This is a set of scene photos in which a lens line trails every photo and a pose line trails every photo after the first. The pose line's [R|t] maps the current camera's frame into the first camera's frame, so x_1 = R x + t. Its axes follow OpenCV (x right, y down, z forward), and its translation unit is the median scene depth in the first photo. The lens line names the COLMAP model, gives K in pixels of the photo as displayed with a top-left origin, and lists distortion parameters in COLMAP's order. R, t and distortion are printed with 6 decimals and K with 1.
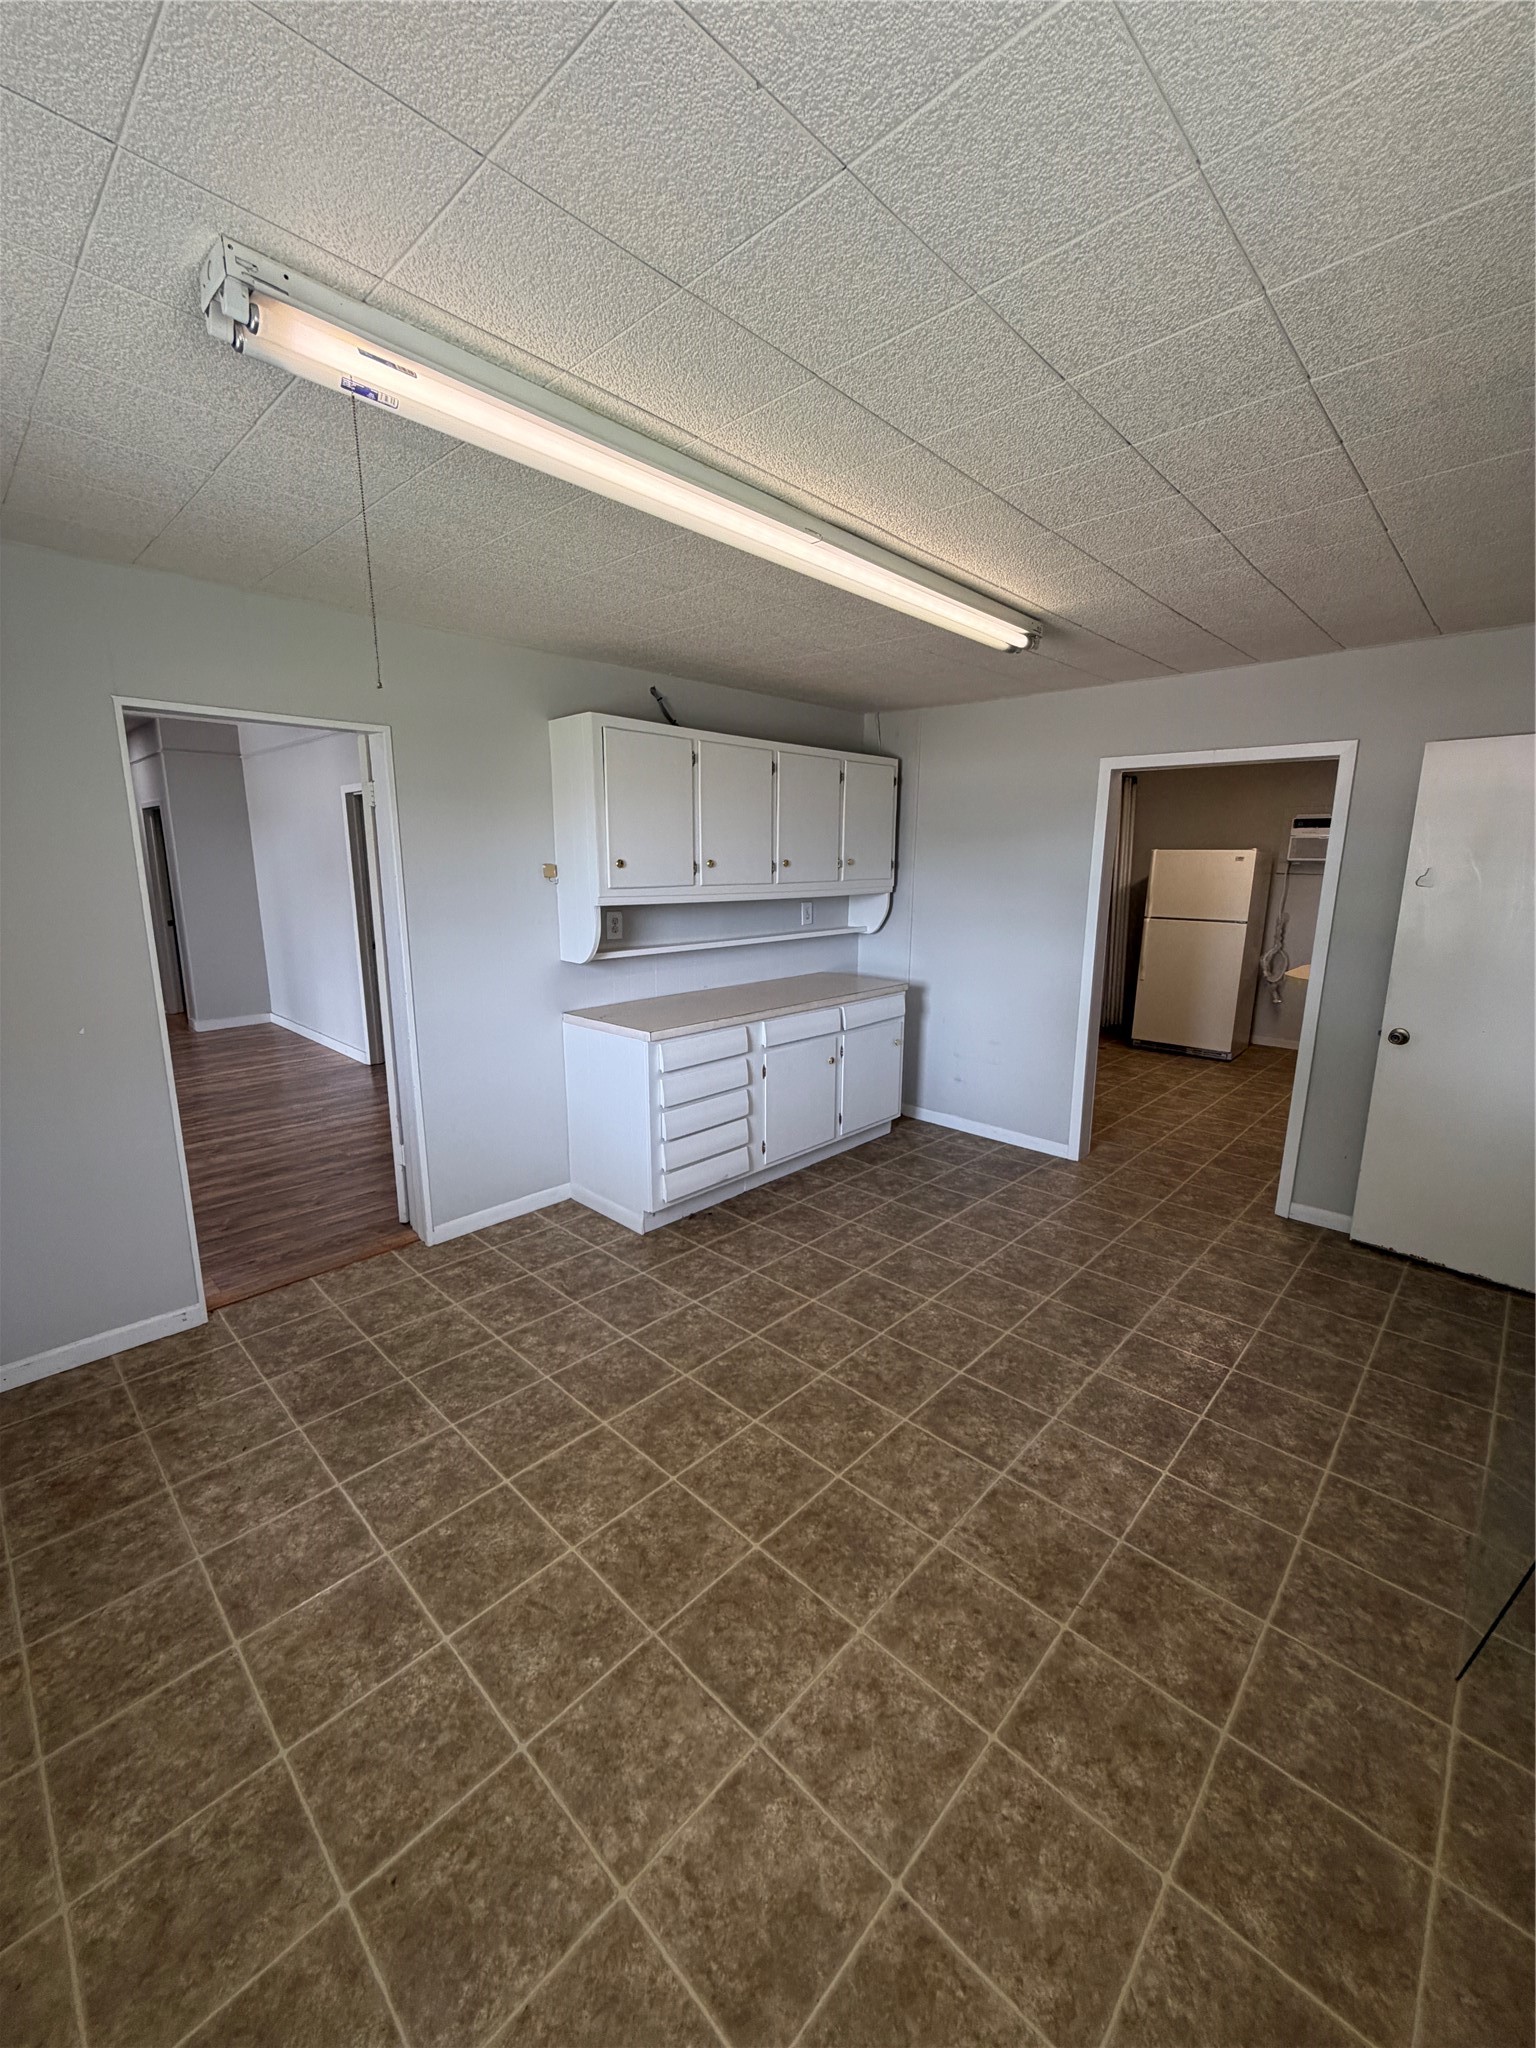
lens RADIAL K [[814.9, 0, 763.0], [0, 814.9, 1026.3], [0, 0, 1]] dist [-0.001154, -0.000146]
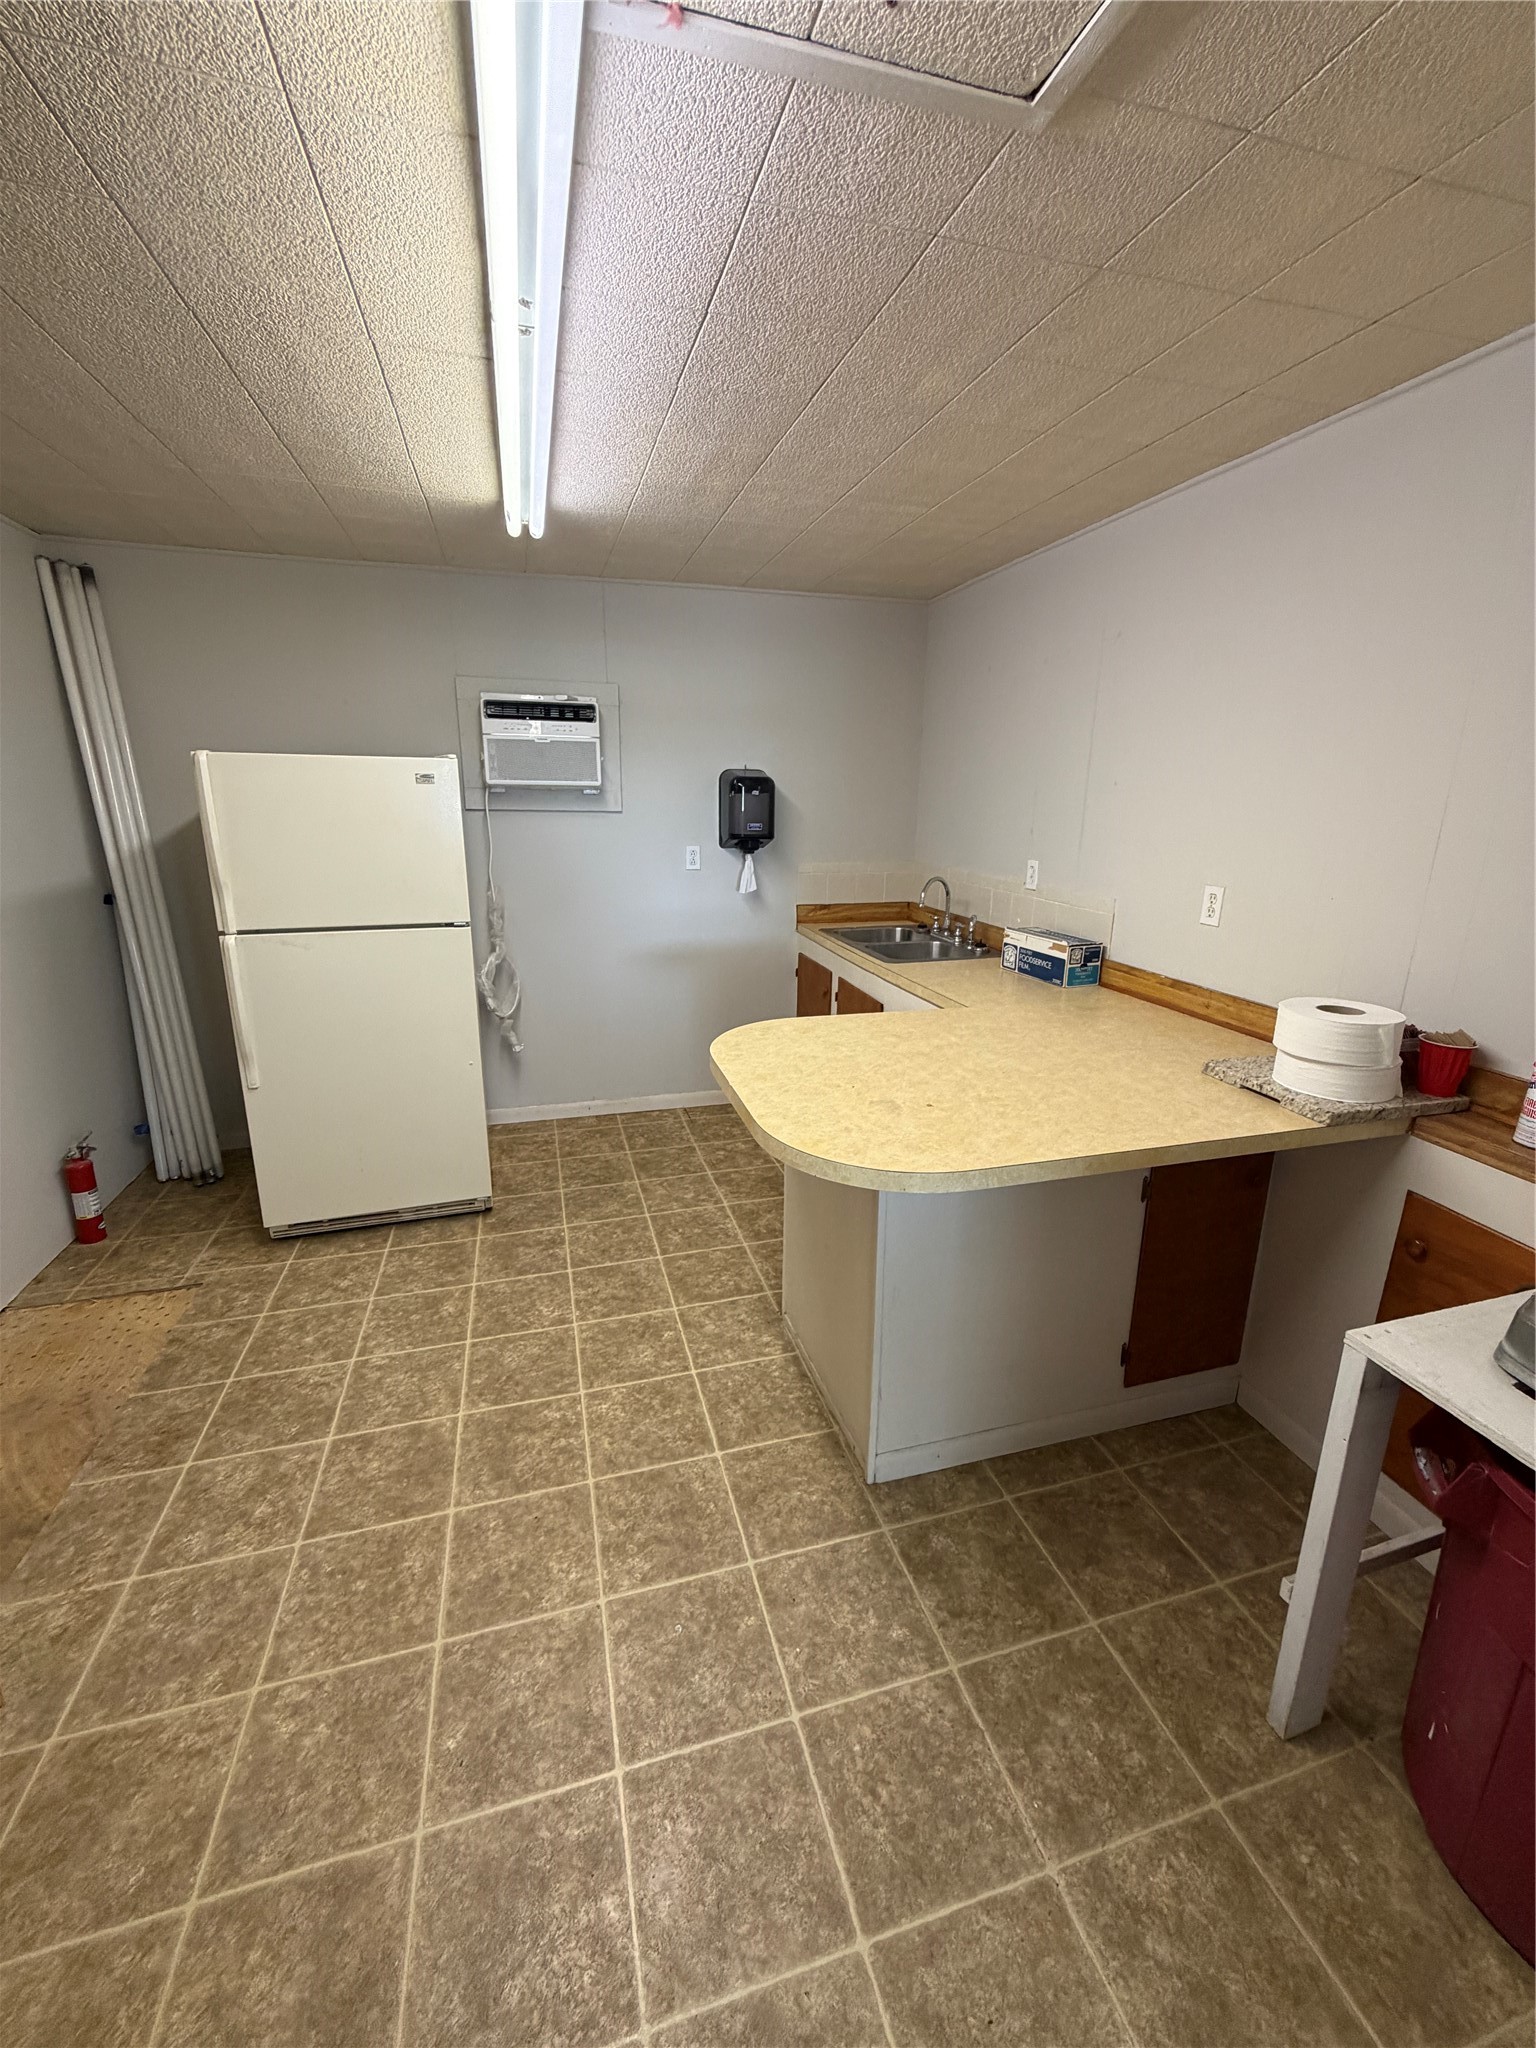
lens RADIAL K [[814.9, 0, 770.0], [0, 814.9, 1016.2], [0, 0, 1]] dist [-0.001154, -0.000146]
pose [[0.494415, -0.220007, 0.840922, -0.827444], [0.165580, 0.973562, 0.157357, -0.068279], [-0.853309, 0.061440, 0.517773, 0.419239]]
